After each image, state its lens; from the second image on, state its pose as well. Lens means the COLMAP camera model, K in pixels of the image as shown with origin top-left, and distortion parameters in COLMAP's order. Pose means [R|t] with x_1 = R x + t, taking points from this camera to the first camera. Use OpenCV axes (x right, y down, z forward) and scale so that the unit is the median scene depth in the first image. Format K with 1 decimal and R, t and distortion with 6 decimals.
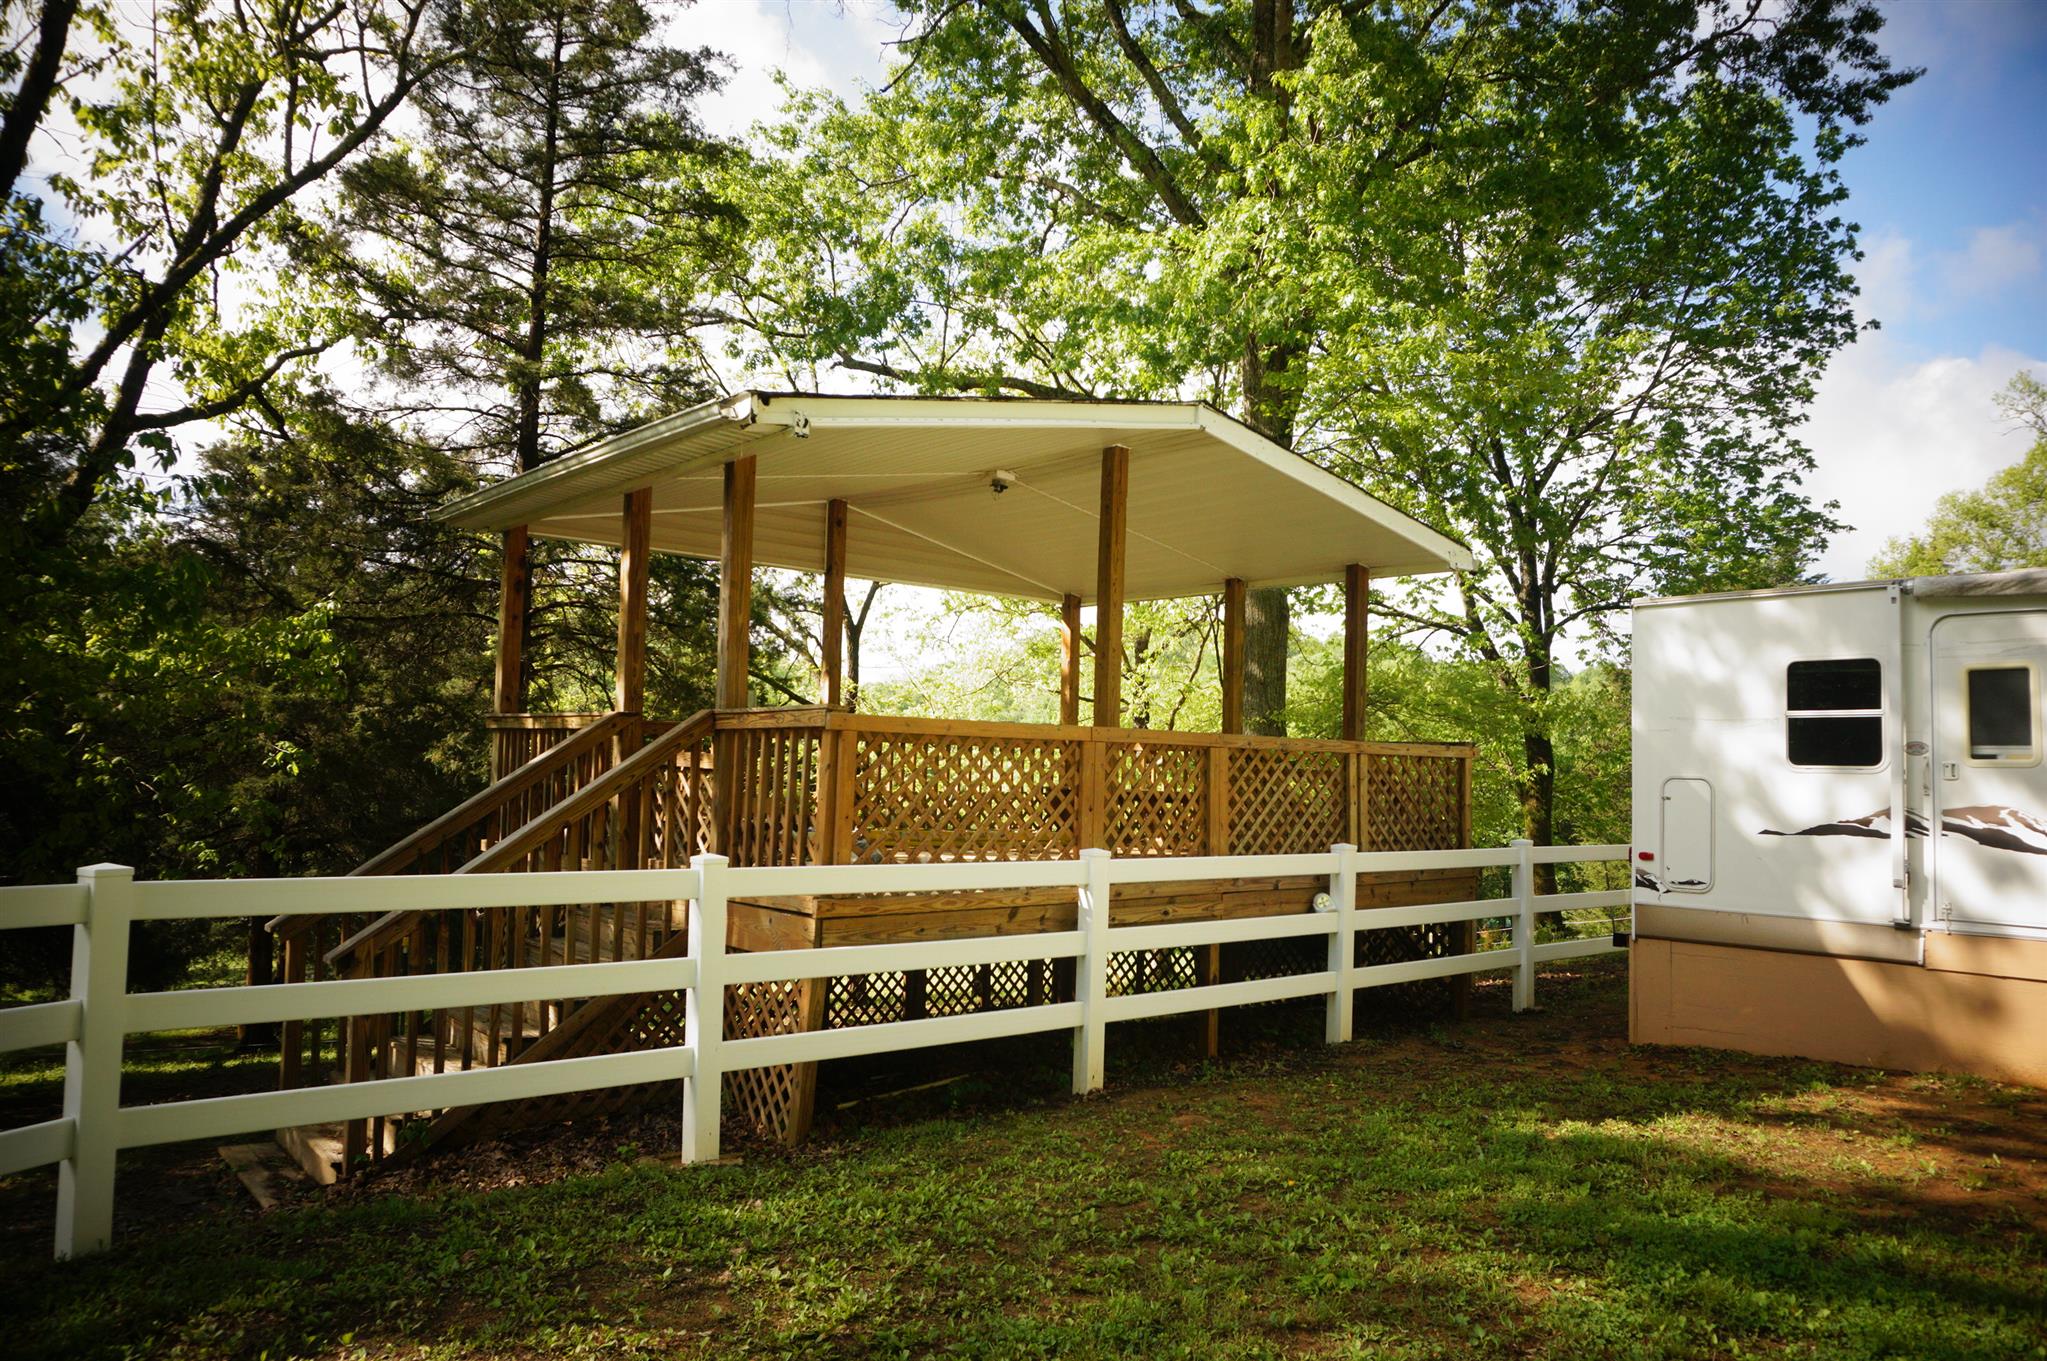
lens RADIAL K [[1391.5, 0, 1027.2], [0, 1391.5, 704.1], [0, 0, 1]] dist [-0.058839, 0.038790]
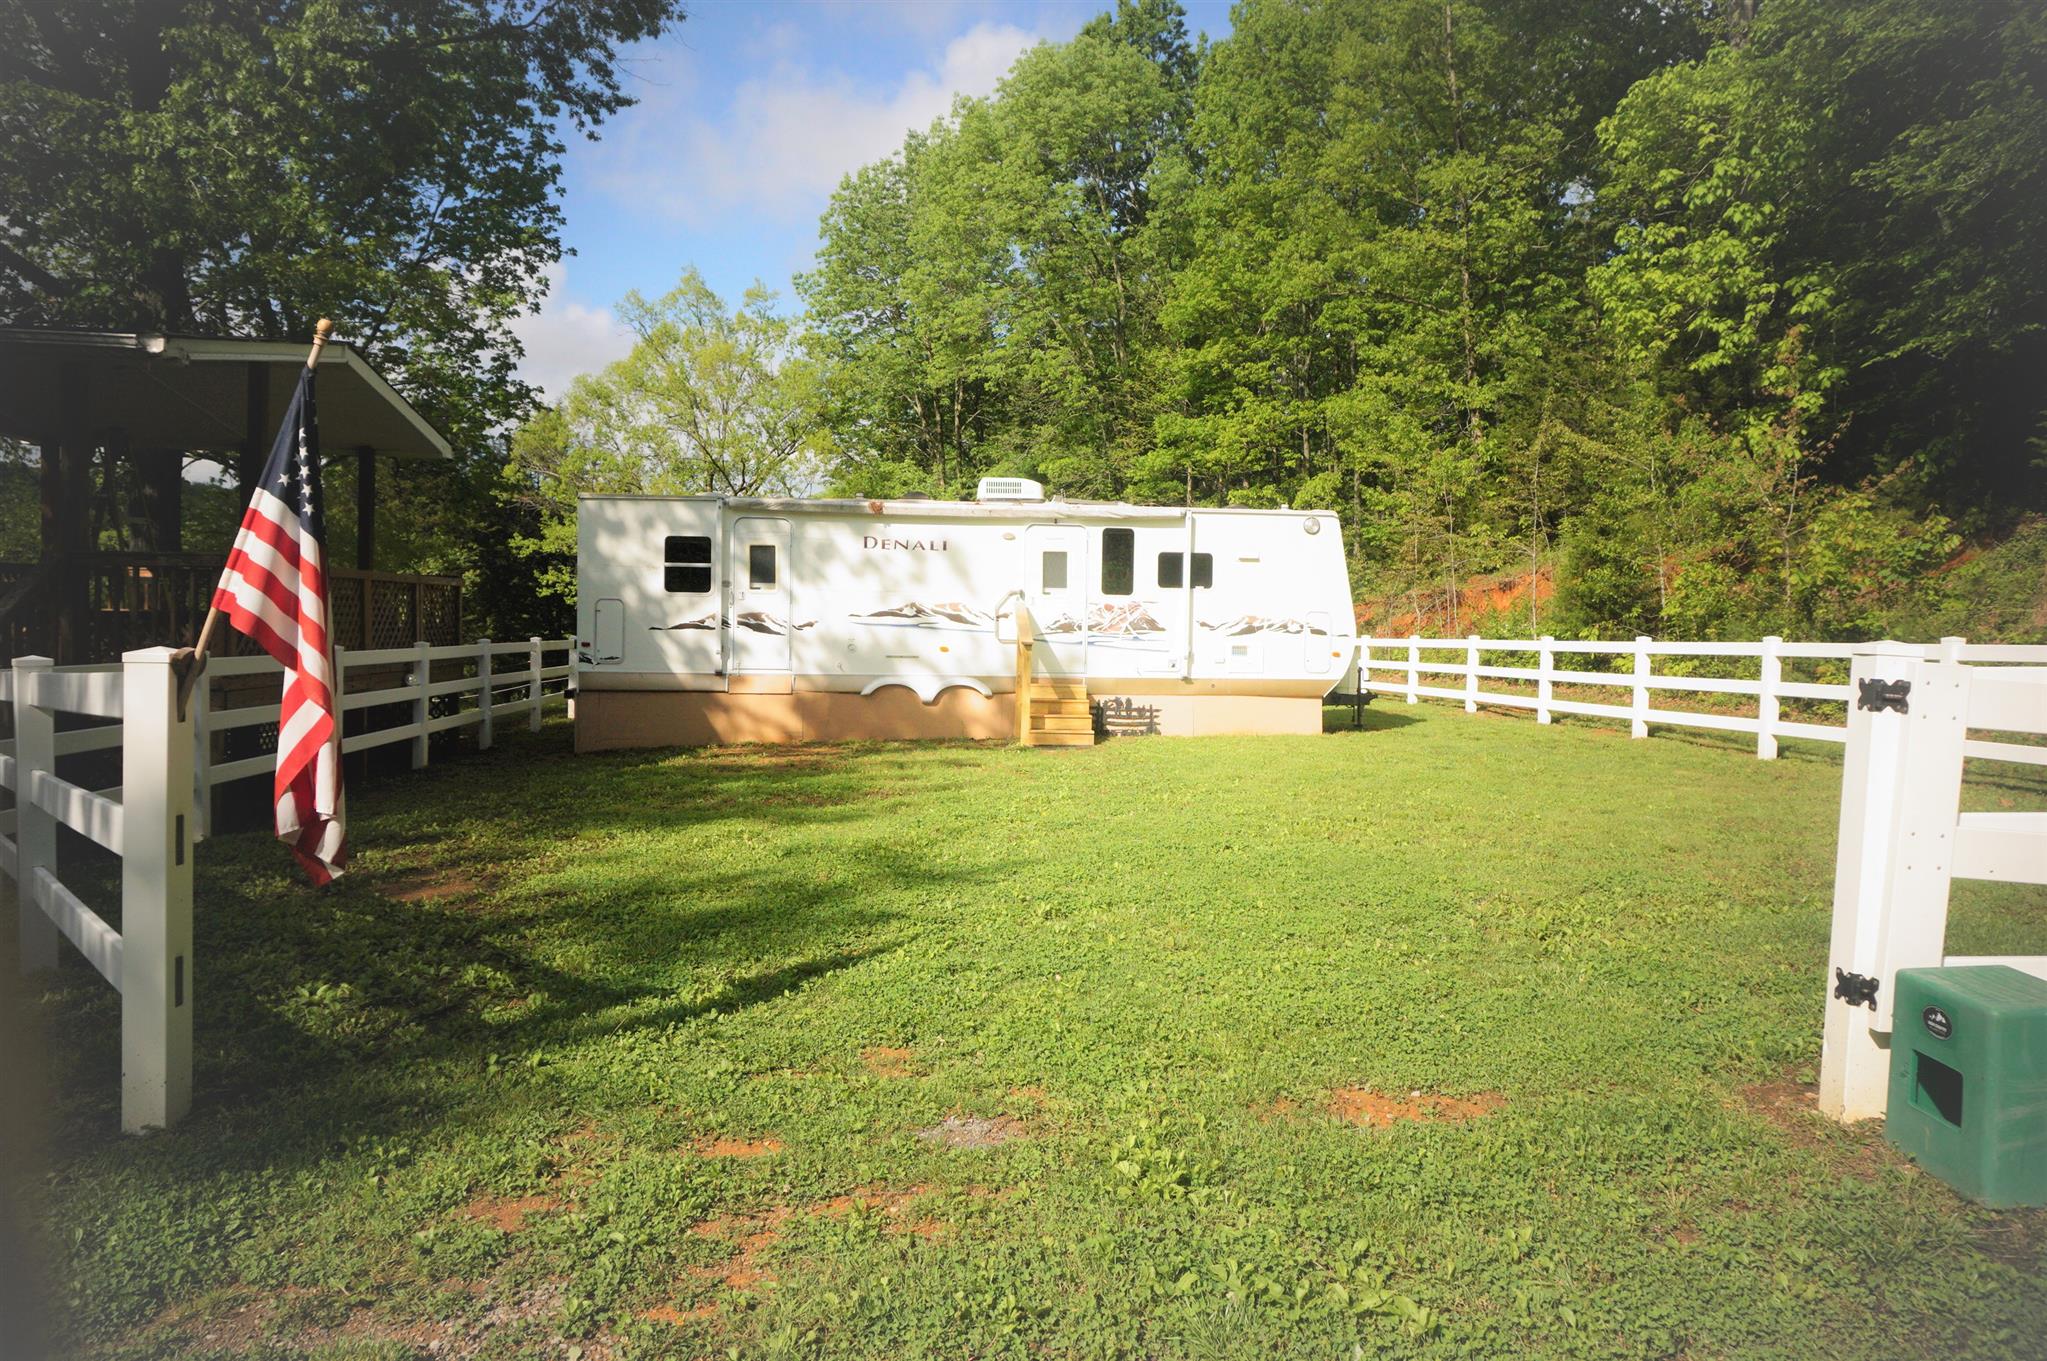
lens RADIAL K [[1391.5, 0, 1027.2], [0, 1391.5, 704.1], [0, 0, 1]] dist [-0.058839, 0.038790]
pose [[0.585567, -0.064736, 0.808035, -0.630503], [-0.042282, 0.993010, 0.110197, -0.029630], [-0.809521, -0.098693, 0.578737, -0.458090]]
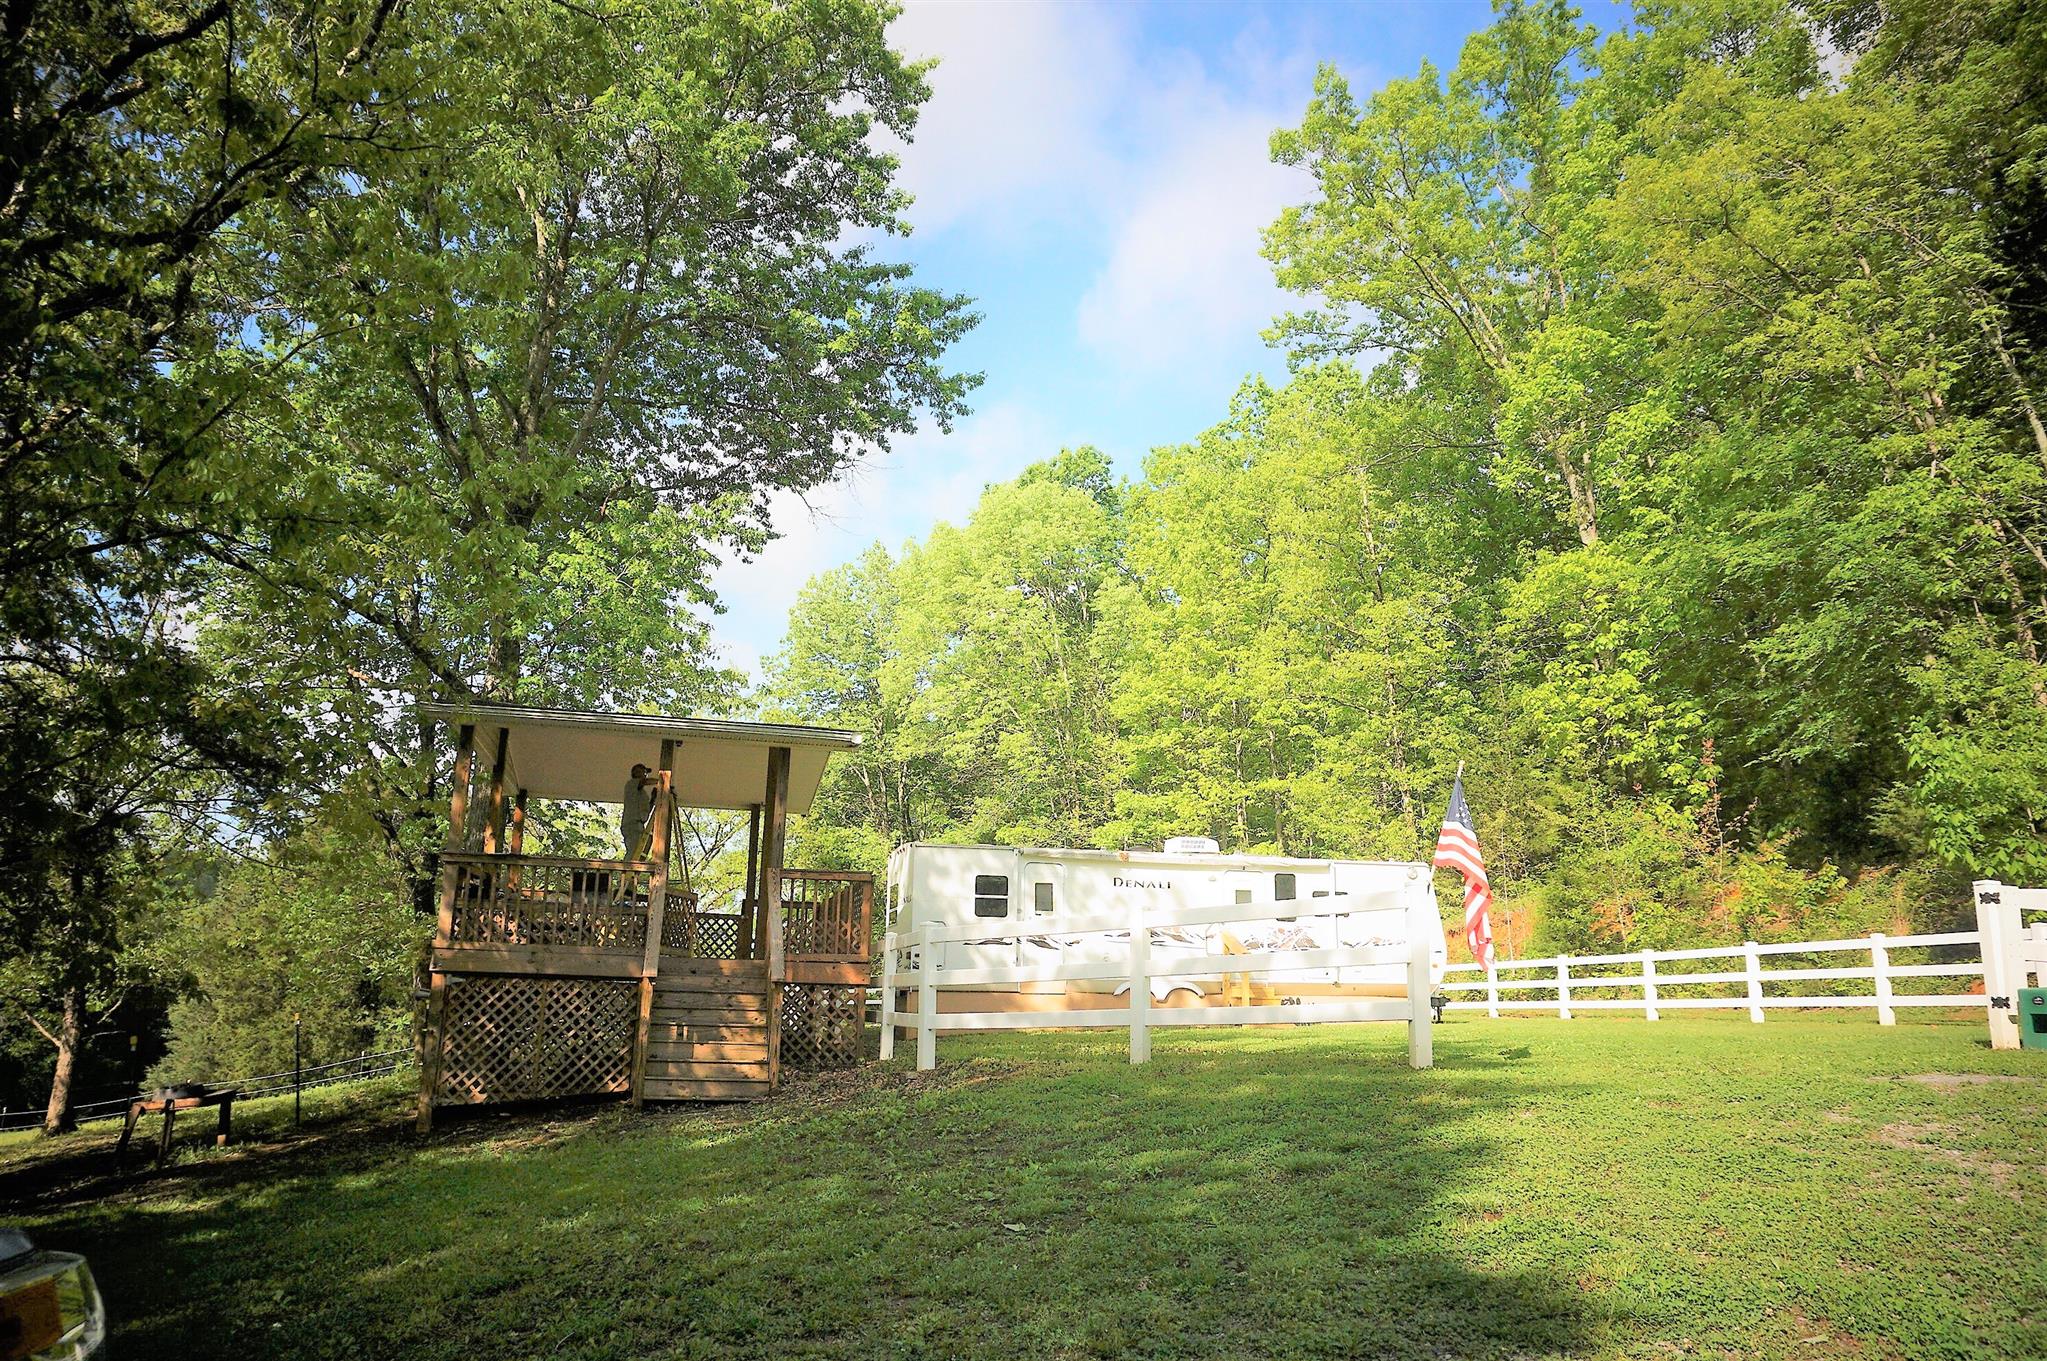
lens RADIAL K [[1473.3, 0, 1023.5], [0, 1473.3, 680.5], [0, 0, 1]] dist [-0.005368, 0.051999]
pose [[0.432965, 0.175089, 0.884243, -1.716319], [-0.041864, 0.983802, -0.174304, 0.078536], [-0.900438, 0.038449, 0.433281, -0.234407]]
